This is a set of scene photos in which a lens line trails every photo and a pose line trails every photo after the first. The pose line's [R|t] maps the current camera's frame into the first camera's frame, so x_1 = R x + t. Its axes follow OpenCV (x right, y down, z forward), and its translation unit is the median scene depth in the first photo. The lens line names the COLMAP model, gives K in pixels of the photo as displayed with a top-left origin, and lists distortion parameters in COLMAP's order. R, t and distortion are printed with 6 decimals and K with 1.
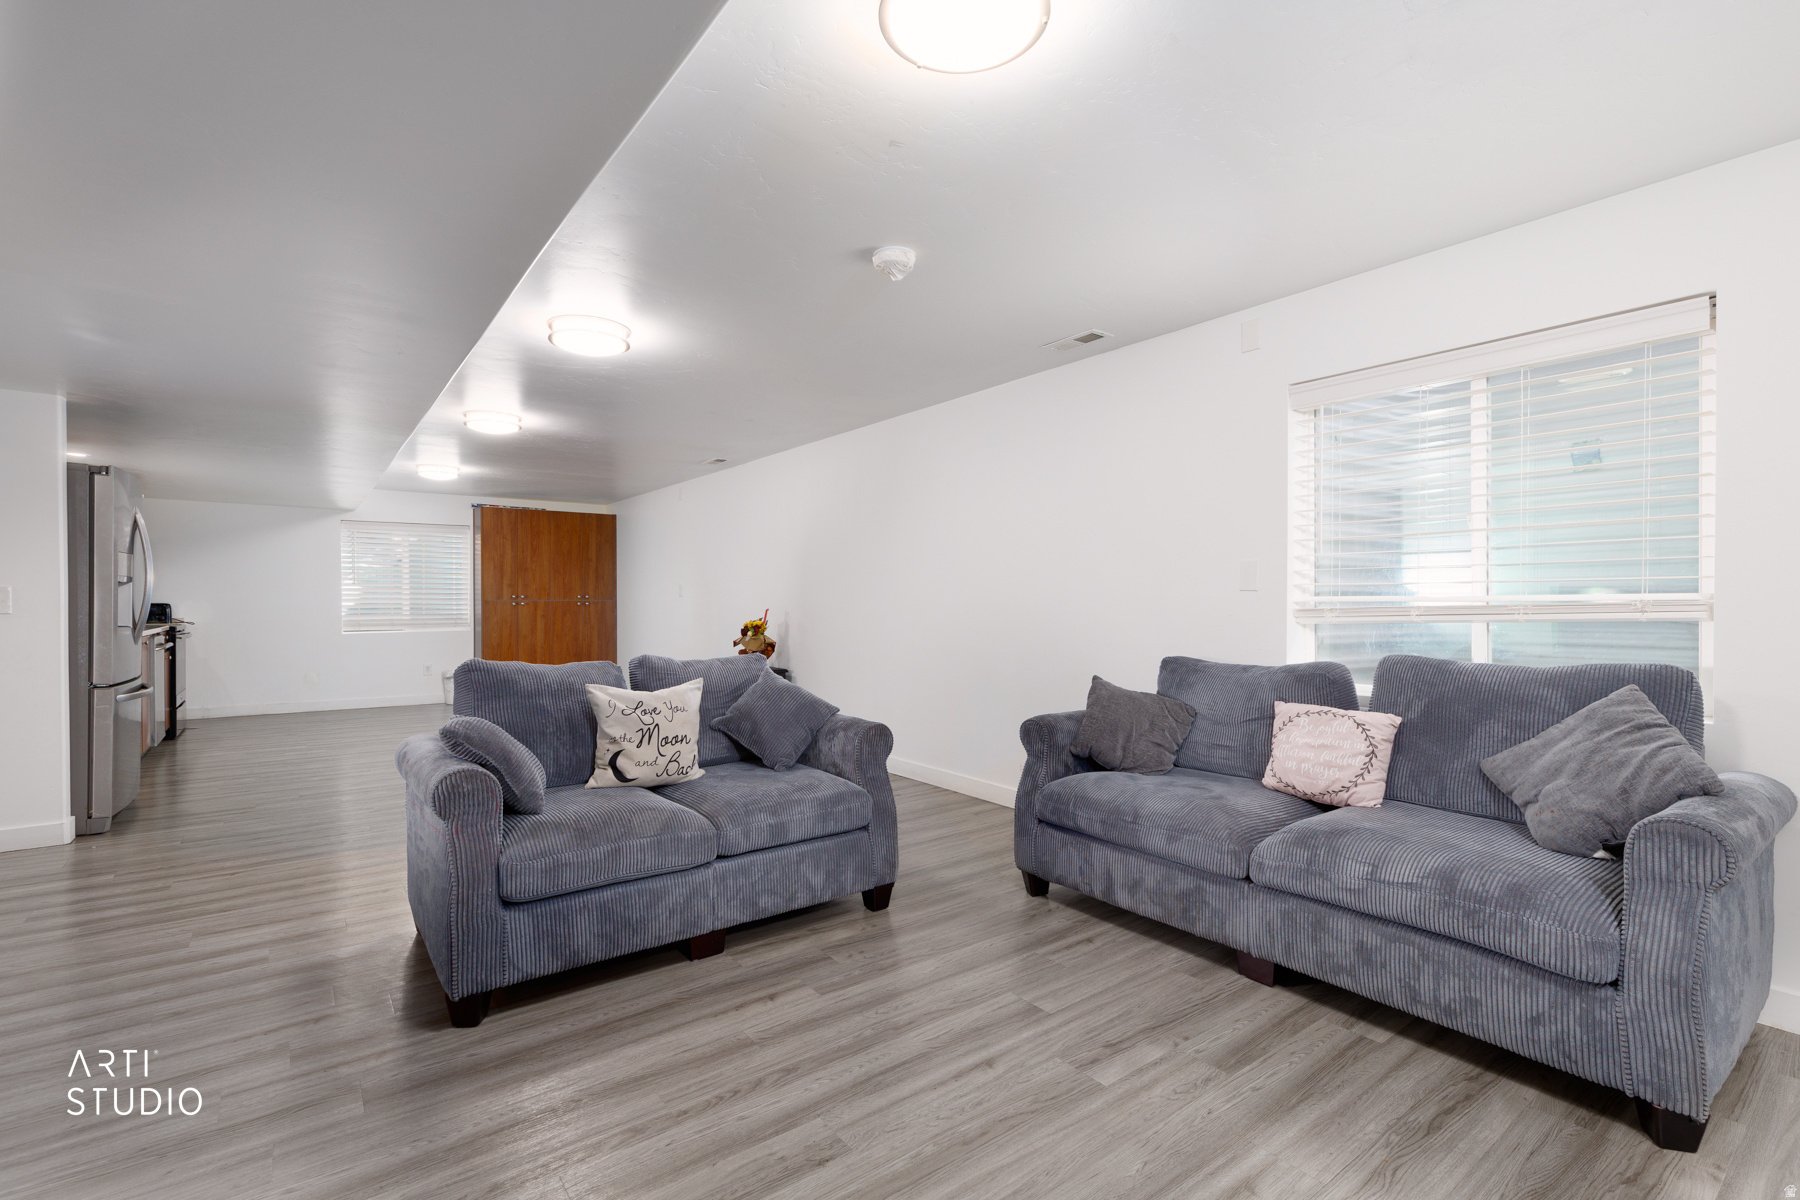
lens RADIAL K [[812.2, 0, 907.6], [0, 812.2, 592.6], [0, 0, 1]] dist [0.008486, -0.000142]
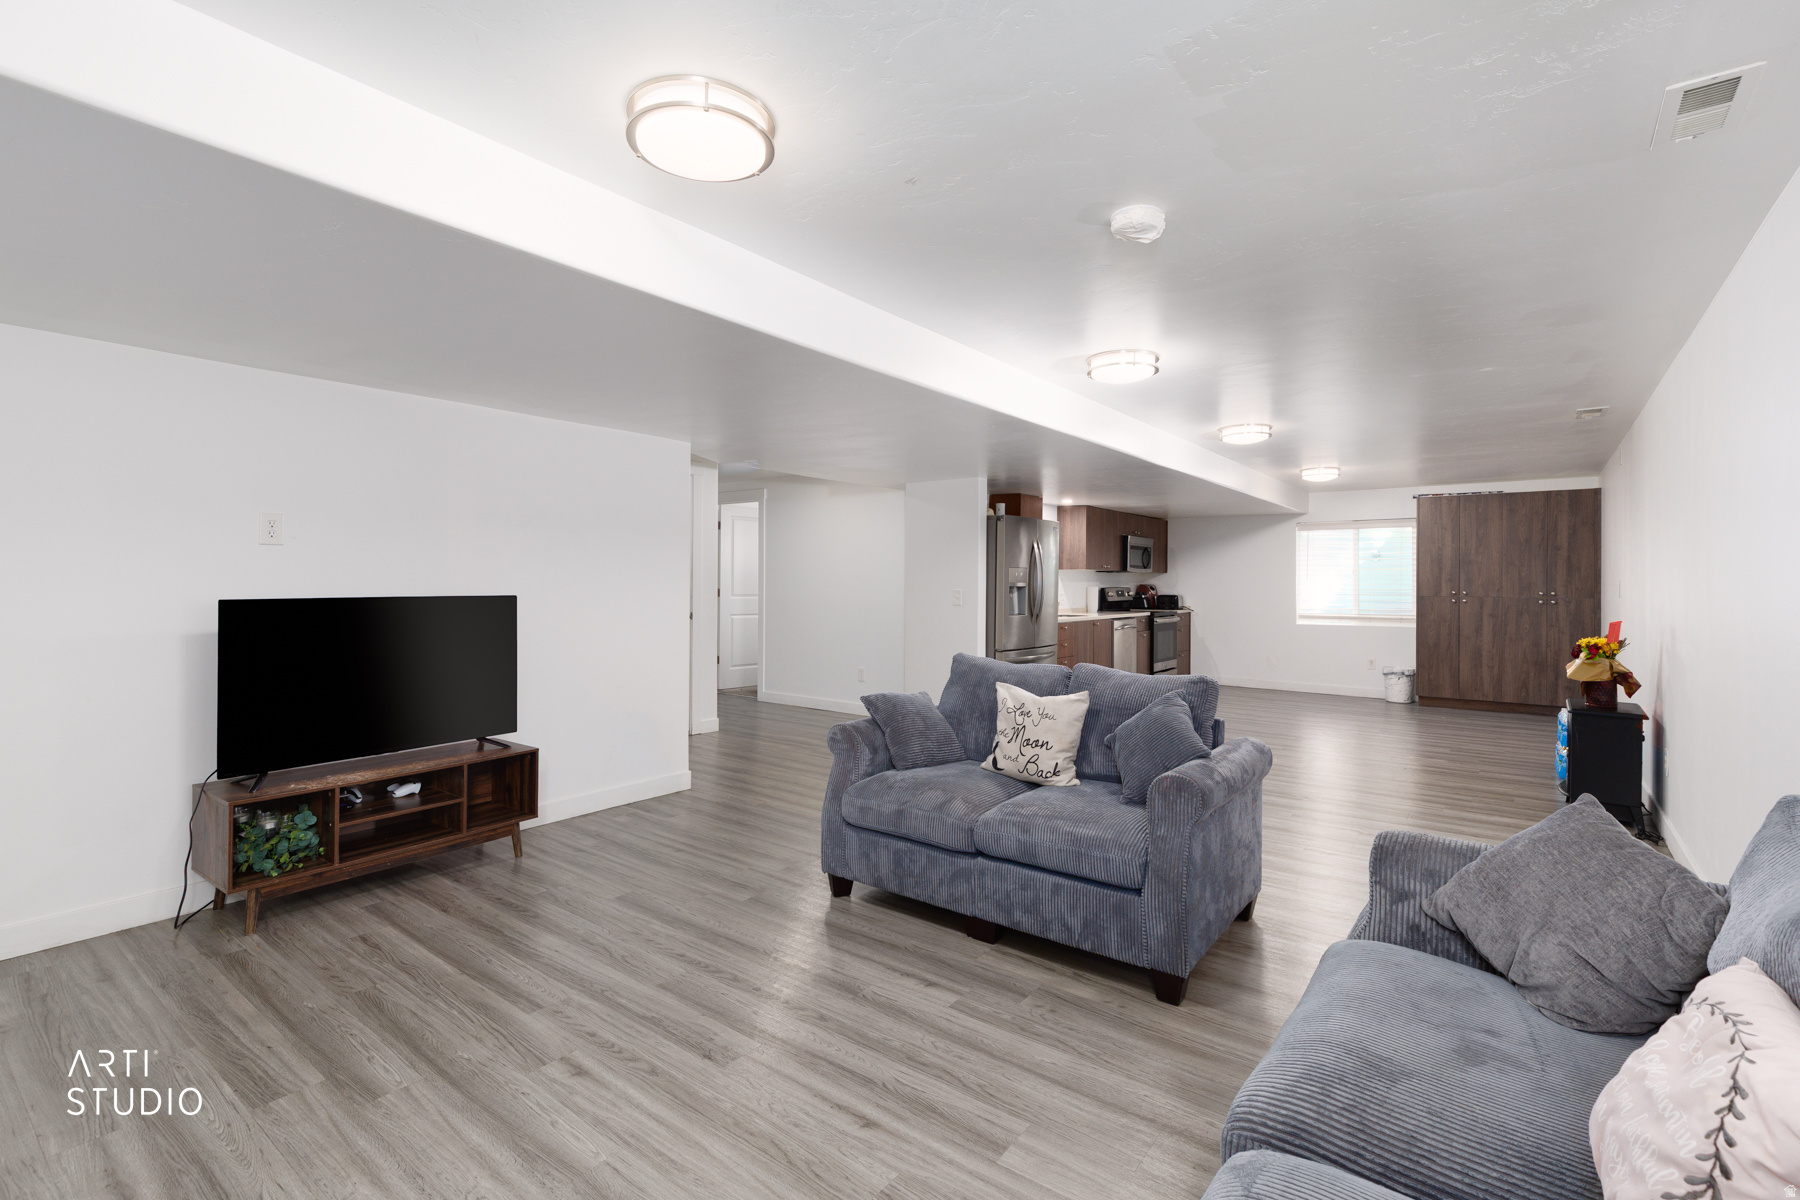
lens RADIAL K [[812.2, 0, 907.6], [0, 812.2, 592.6], [0, 0, 1]] dist [0.008486, -0.000142]
pose [[0.275135, 0.015518, -0.961280, 0.701430], [0.001747, 0.999860, 0.016641, -0.036616], [0.961404, -0.006258, 0.275070, 0.547774]]
